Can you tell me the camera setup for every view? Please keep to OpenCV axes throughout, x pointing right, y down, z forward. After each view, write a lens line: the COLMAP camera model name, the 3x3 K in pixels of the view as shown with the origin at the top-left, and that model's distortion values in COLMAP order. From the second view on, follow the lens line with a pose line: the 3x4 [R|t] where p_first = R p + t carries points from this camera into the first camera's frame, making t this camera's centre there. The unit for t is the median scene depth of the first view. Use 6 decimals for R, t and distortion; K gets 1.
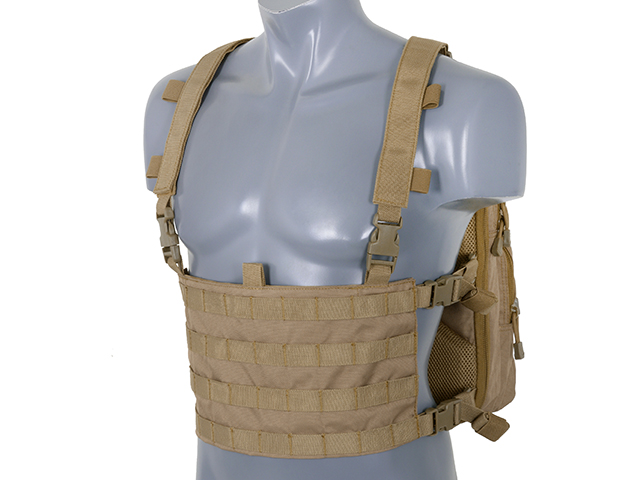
lens RADIAL K [[1961.8, 0, 320.0], [0, 1961.8, 240.0], [0, 0, 1]] dist [0.086748, 0.170619]
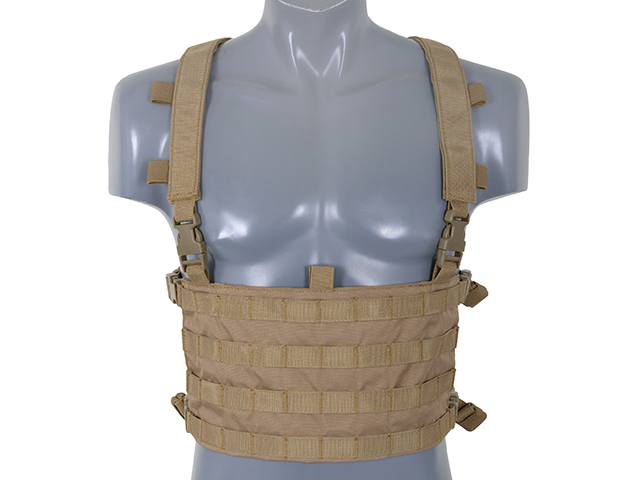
lens RADIAL K [[1961.8, 0, 320.0], [0, 1961.8, 240.0], [0, 0, 1]] dist [0.086748, 0.170619]
pose [[0.889190, -0.041297, 0.455671, -0.481044], [0.044749, 0.998993, 0.003216, -0.004206], [-0.455345, 0.017531, 0.890142, 0.125938]]
